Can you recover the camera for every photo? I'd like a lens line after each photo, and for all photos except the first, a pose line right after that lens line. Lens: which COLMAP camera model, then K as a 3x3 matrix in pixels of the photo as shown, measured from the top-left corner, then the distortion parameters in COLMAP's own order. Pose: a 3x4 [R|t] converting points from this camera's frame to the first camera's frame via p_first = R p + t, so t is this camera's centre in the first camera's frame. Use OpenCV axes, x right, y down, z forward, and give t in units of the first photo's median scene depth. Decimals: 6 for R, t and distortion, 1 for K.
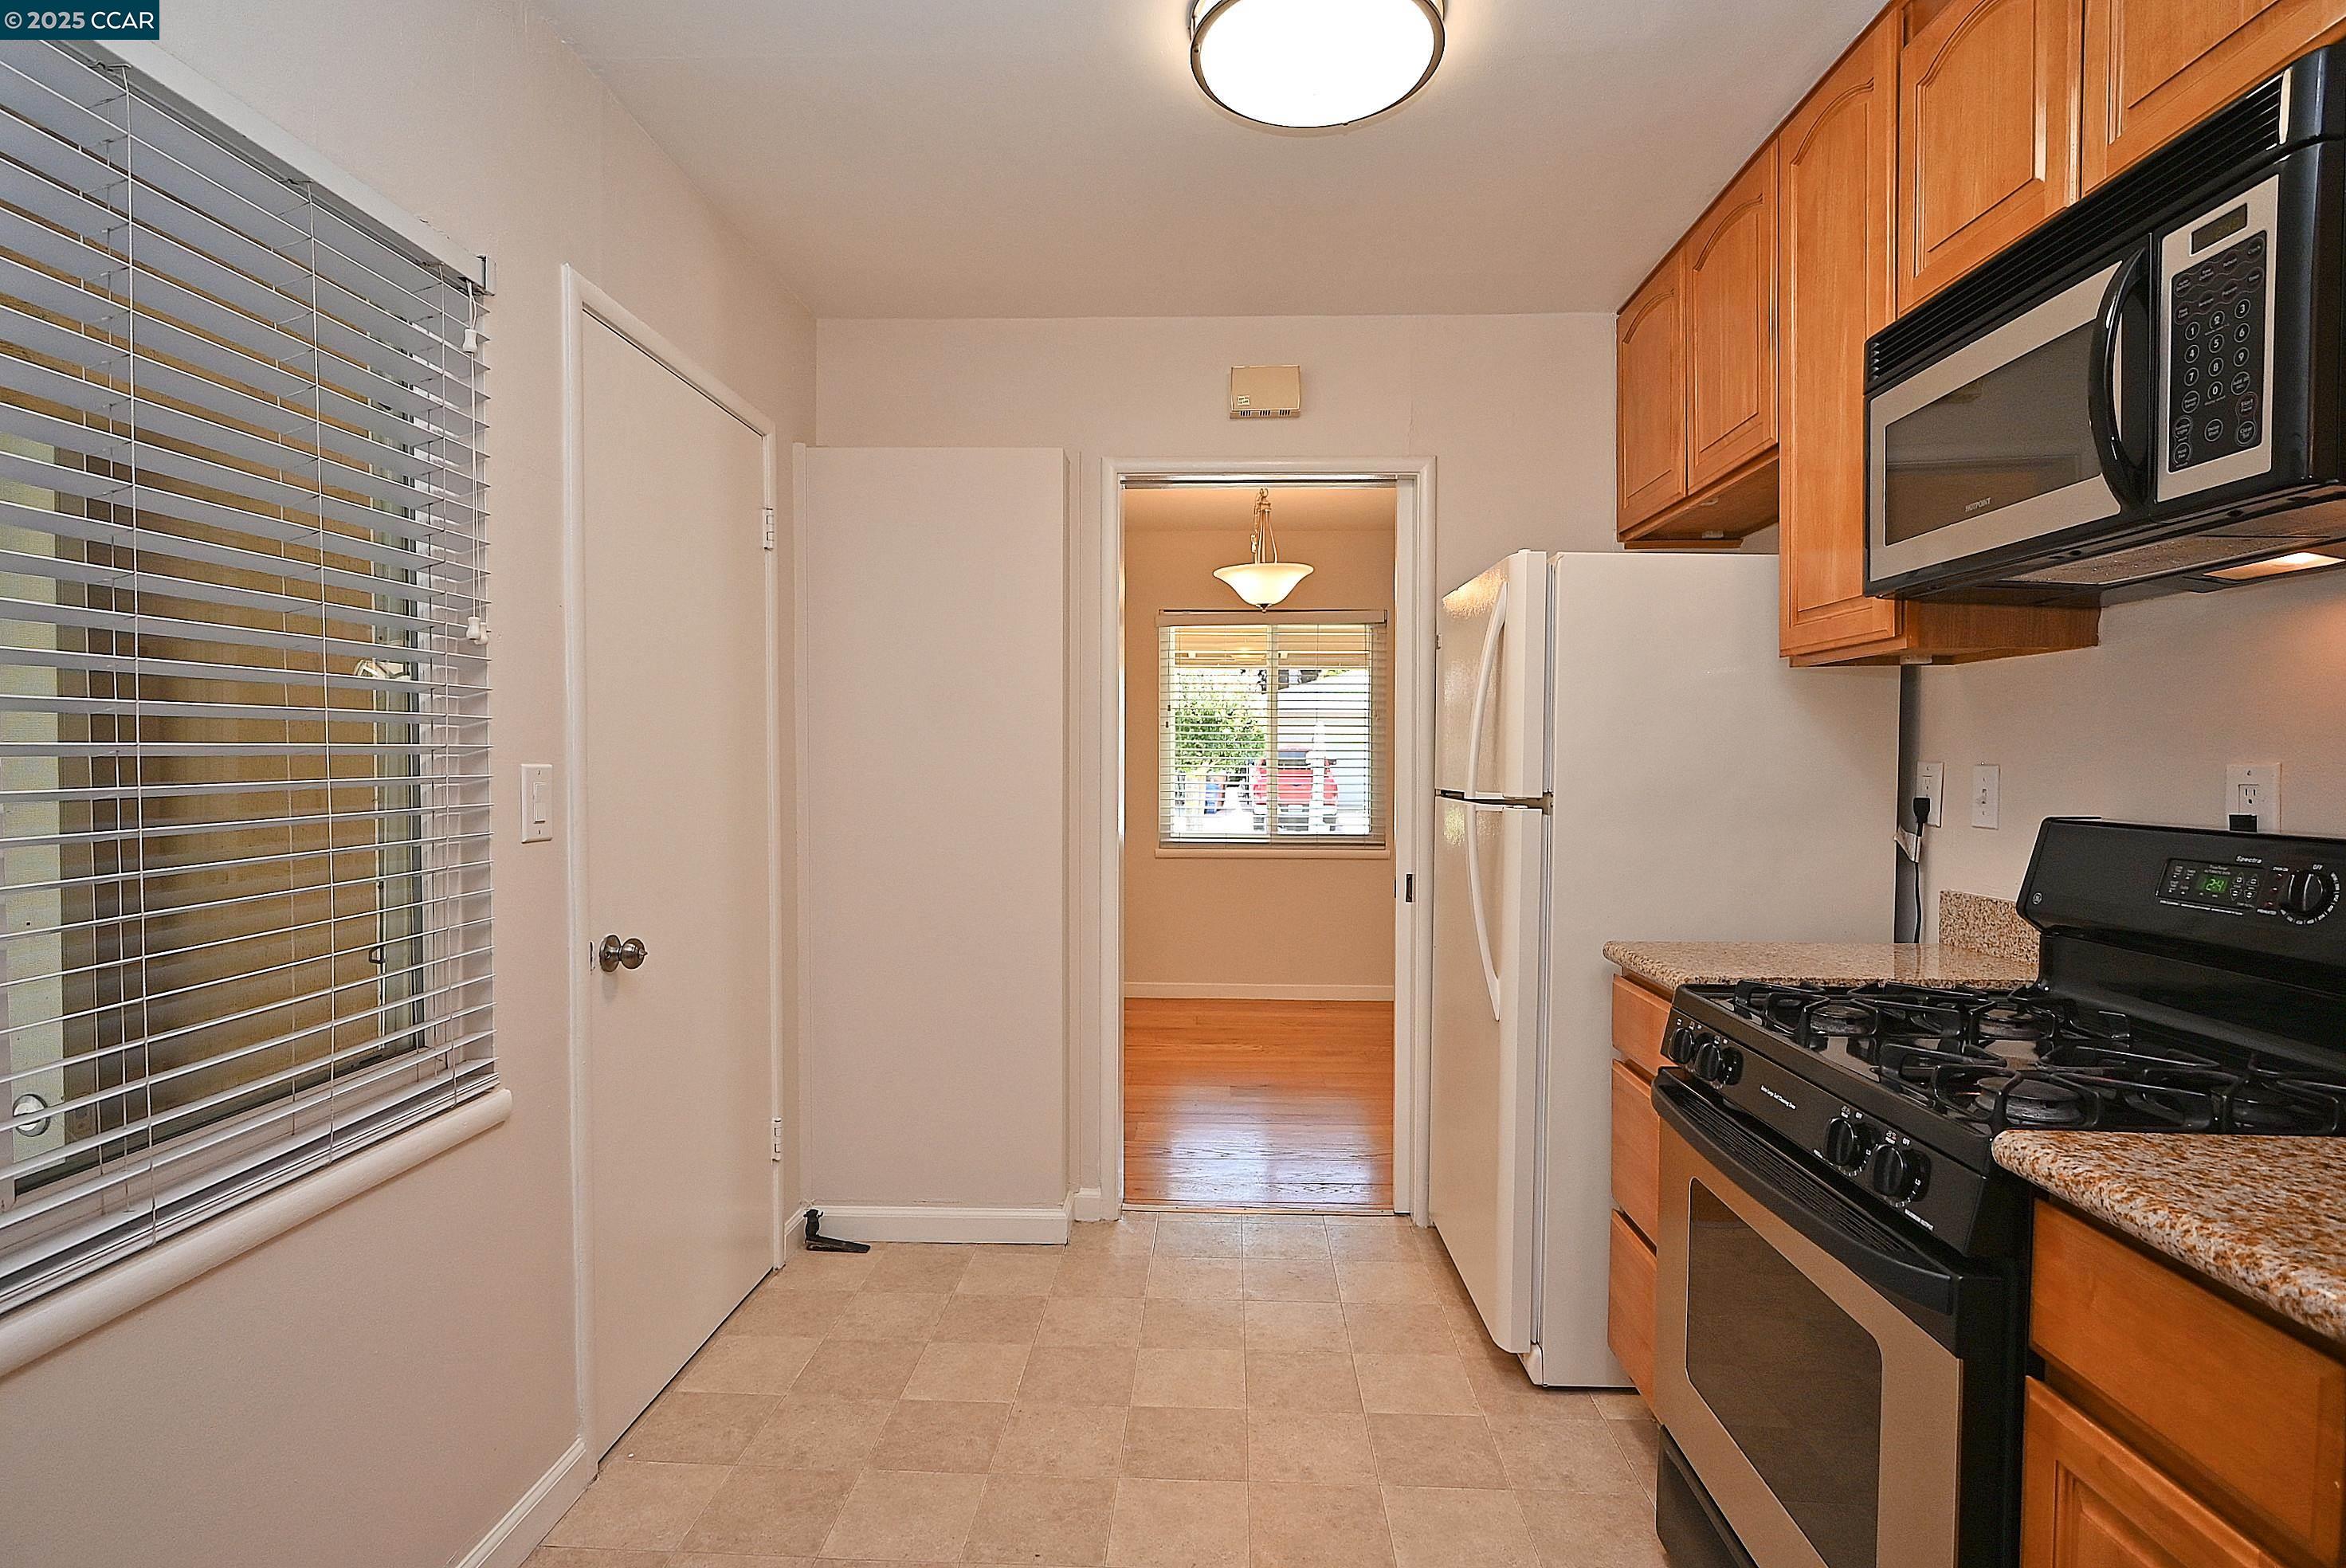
lens RADIAL K [[1162.6, 0, 1171.6], [0, 1162.6, 781.4], [0, 0, 1]] dist [-0.003771, 0.000815]
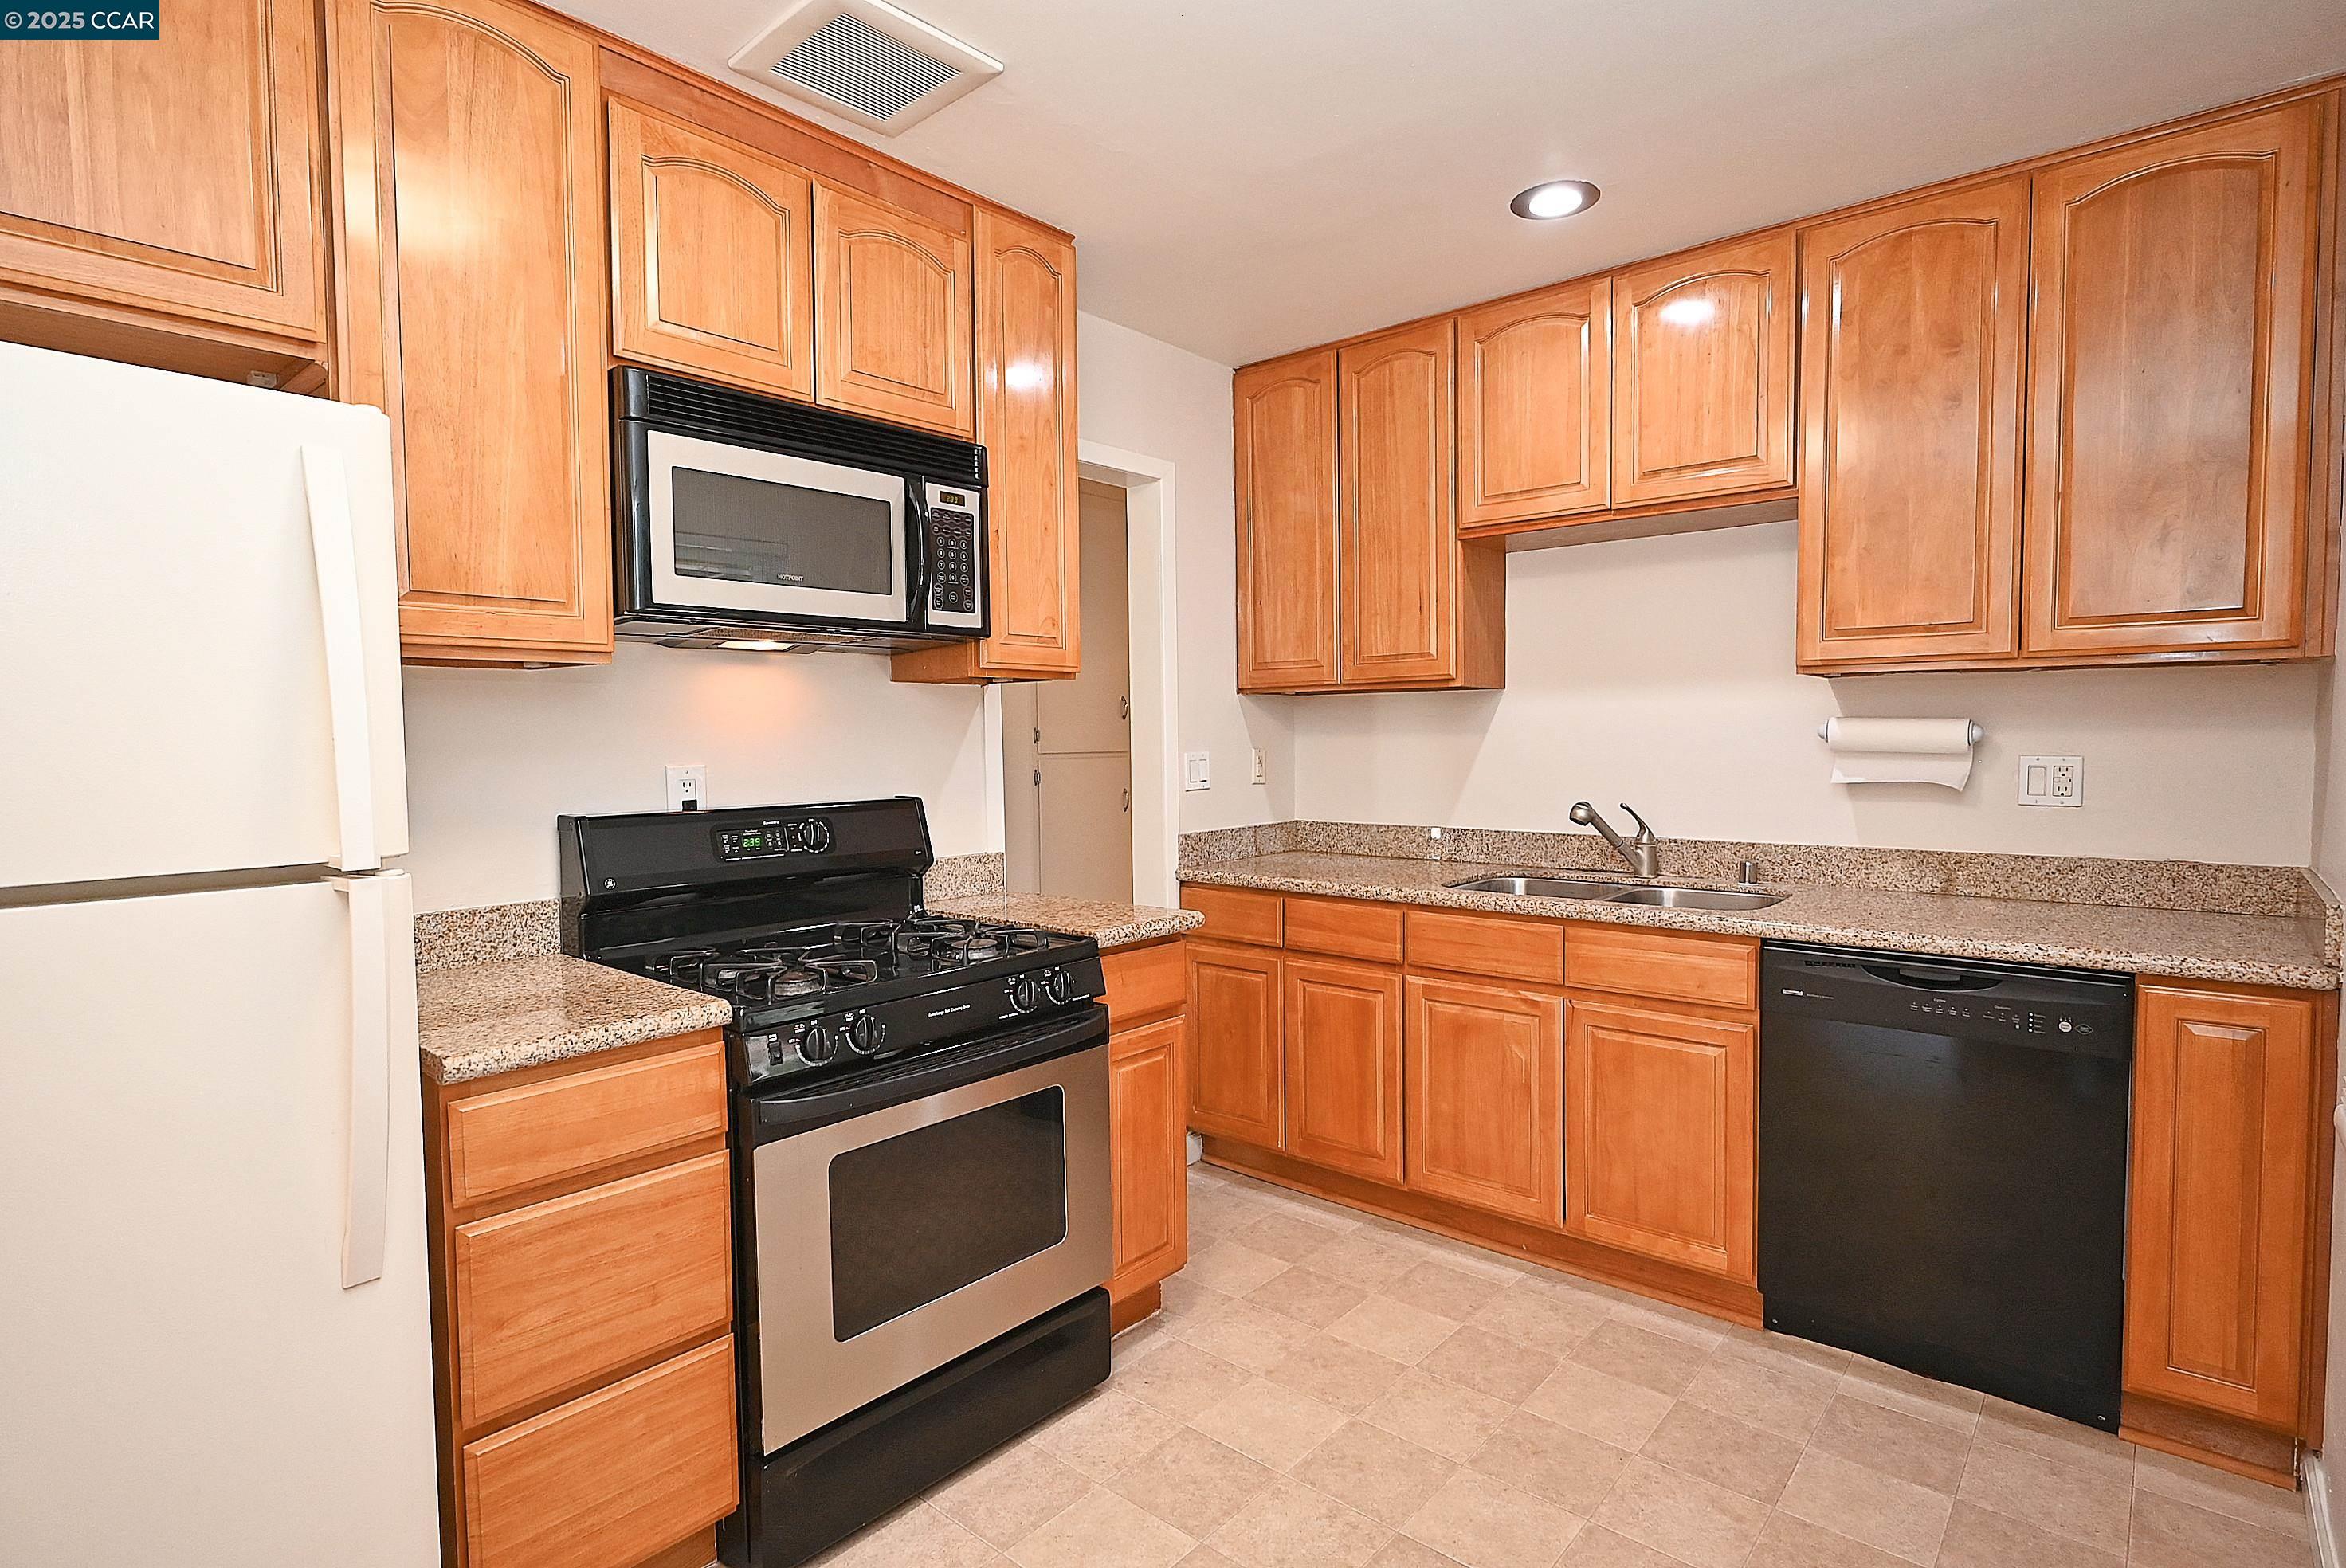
lens RADIAL K [[1162.6, 0, 1171.6], [0, 1162.6, 781.4], [0, 0, 1]] dist [-0.003771, 0.000815]
pose [[-0.780944, -0.019670, 0.624291, -0.435844], [0.020235, 0.998183, 0.056763, -0.058581], [-0.624273, 0.056961, -0.779127, 1.534775]]
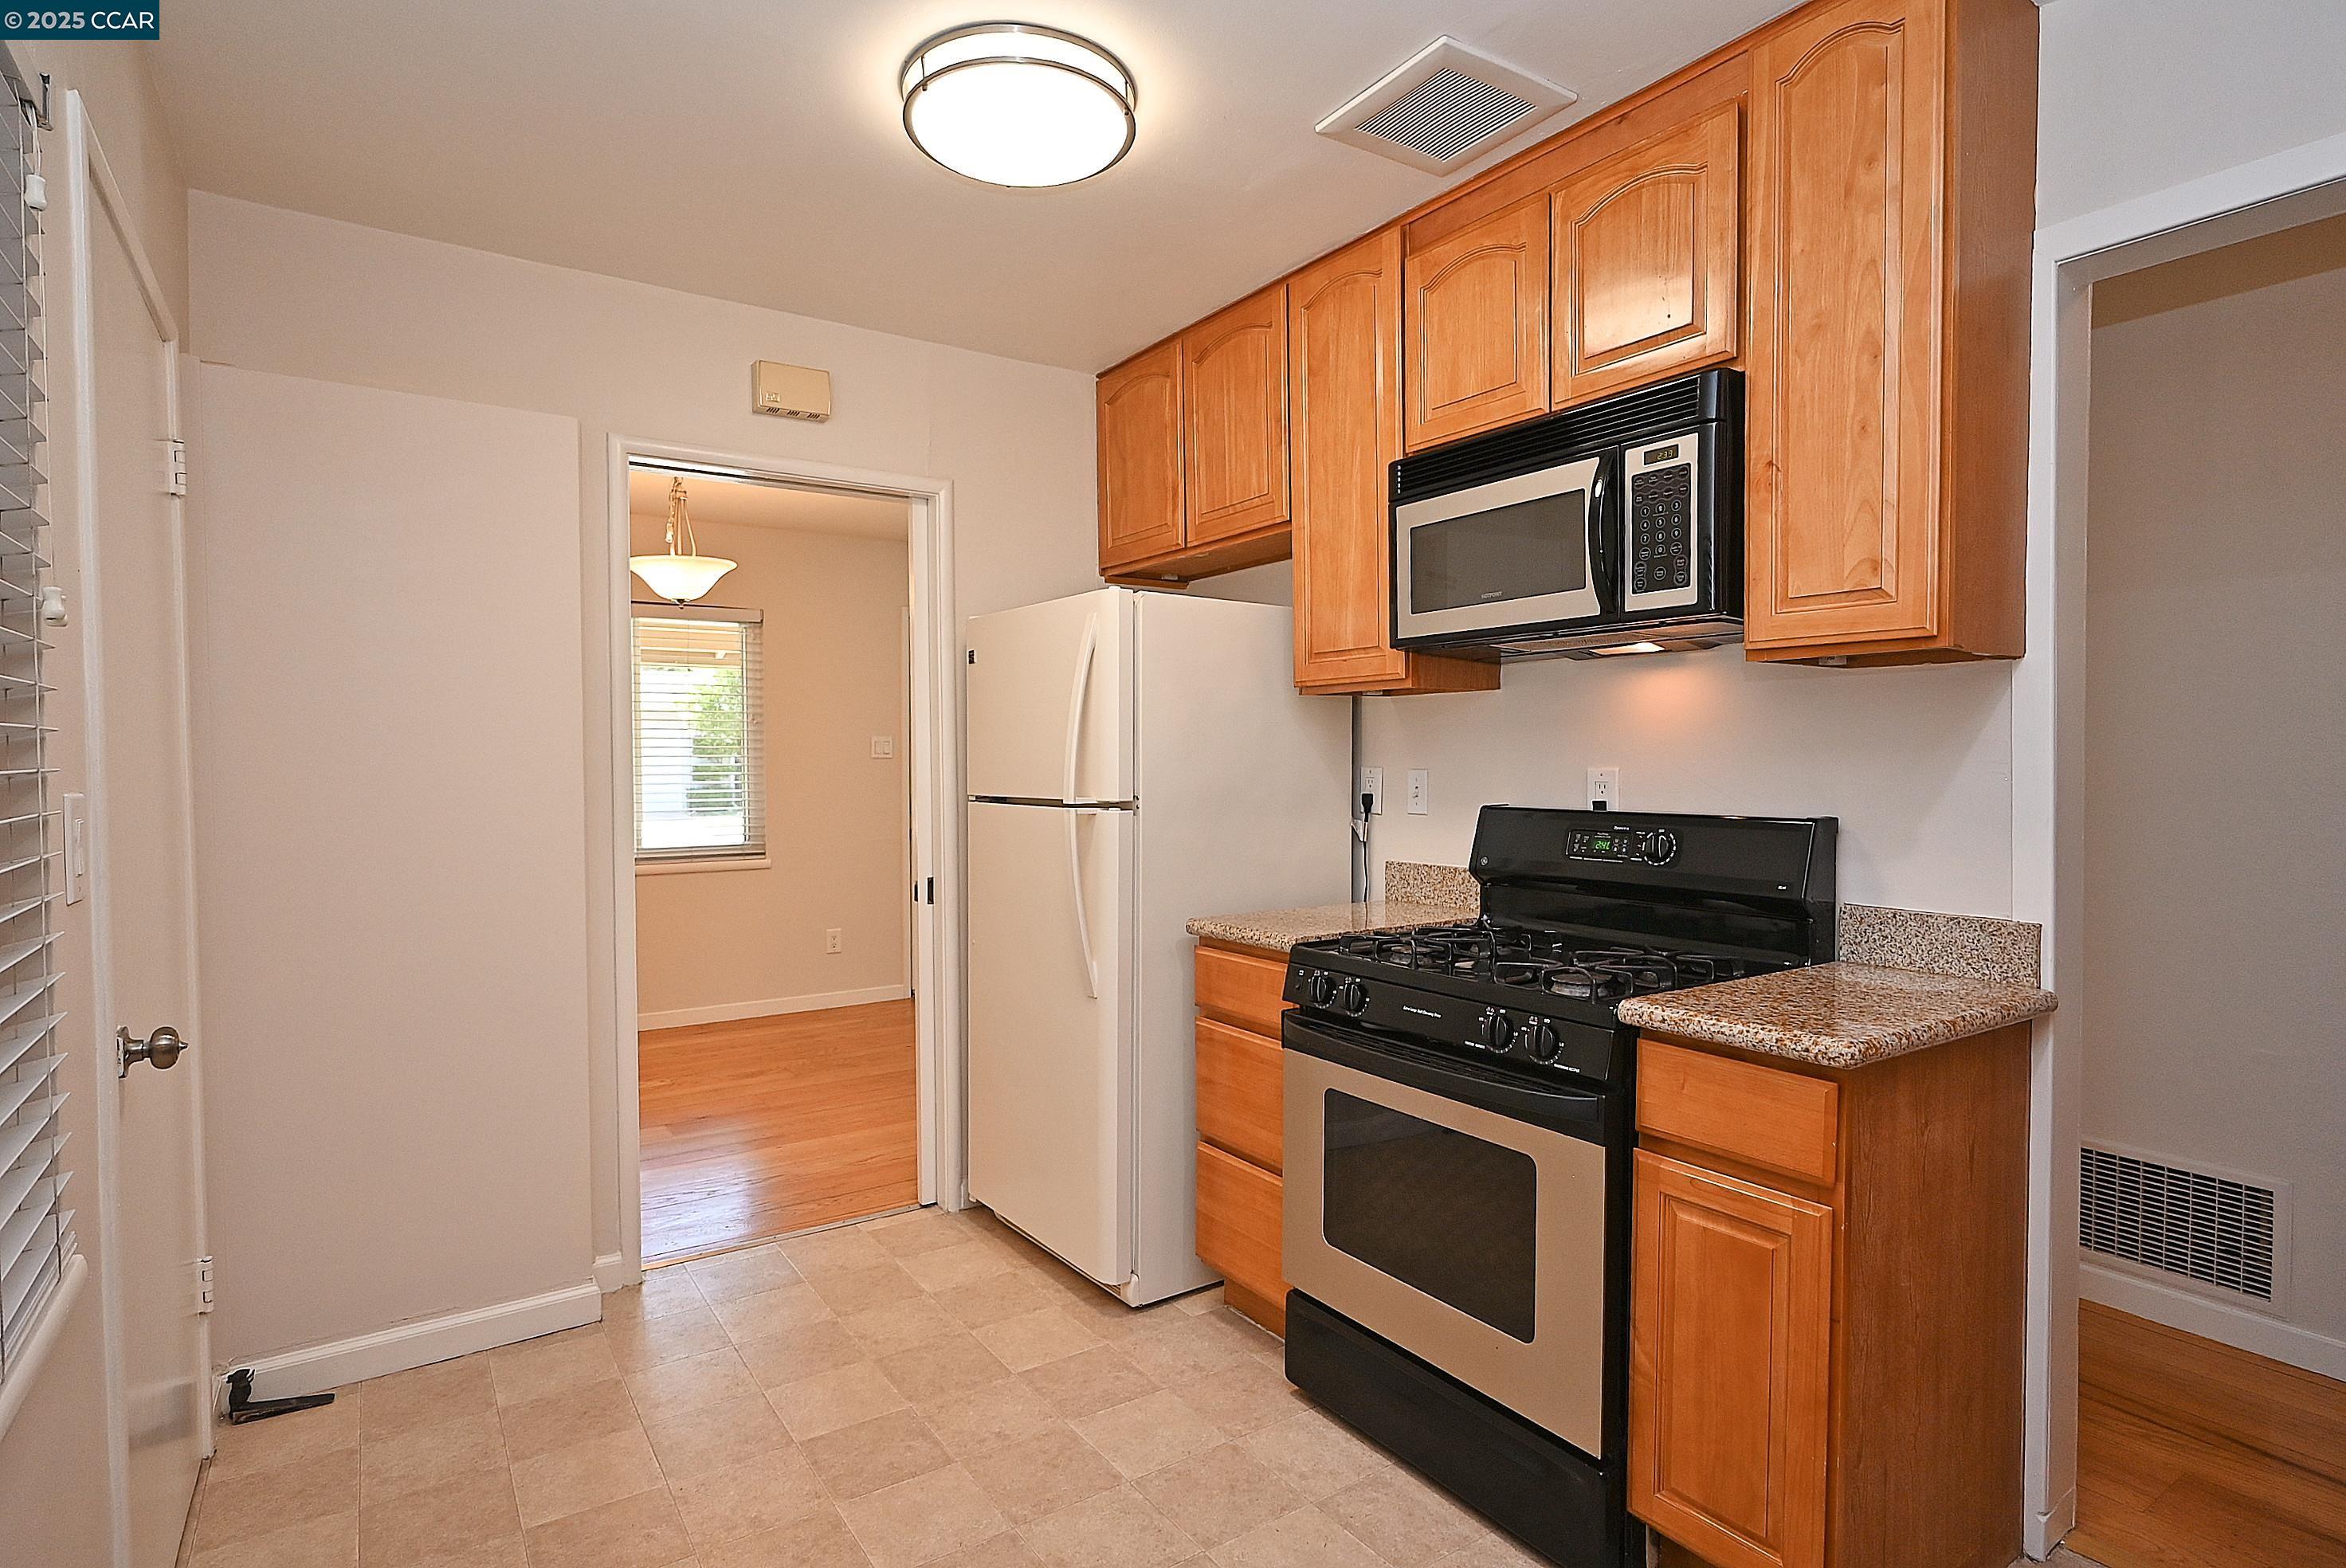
lens RADIAL K [[1198.7, 0, 1166.0], [0, 1198.7, 781.0], [0, 0, 1]] dist [0.000470, 0.002094]
pose [[0.806700, -0.017223, 0.590711, -0.464411], [0.017770, 0.999830, 0.004884, -0.014768], [-0.590695, 0.006557, 0.806869, 0.013476]]
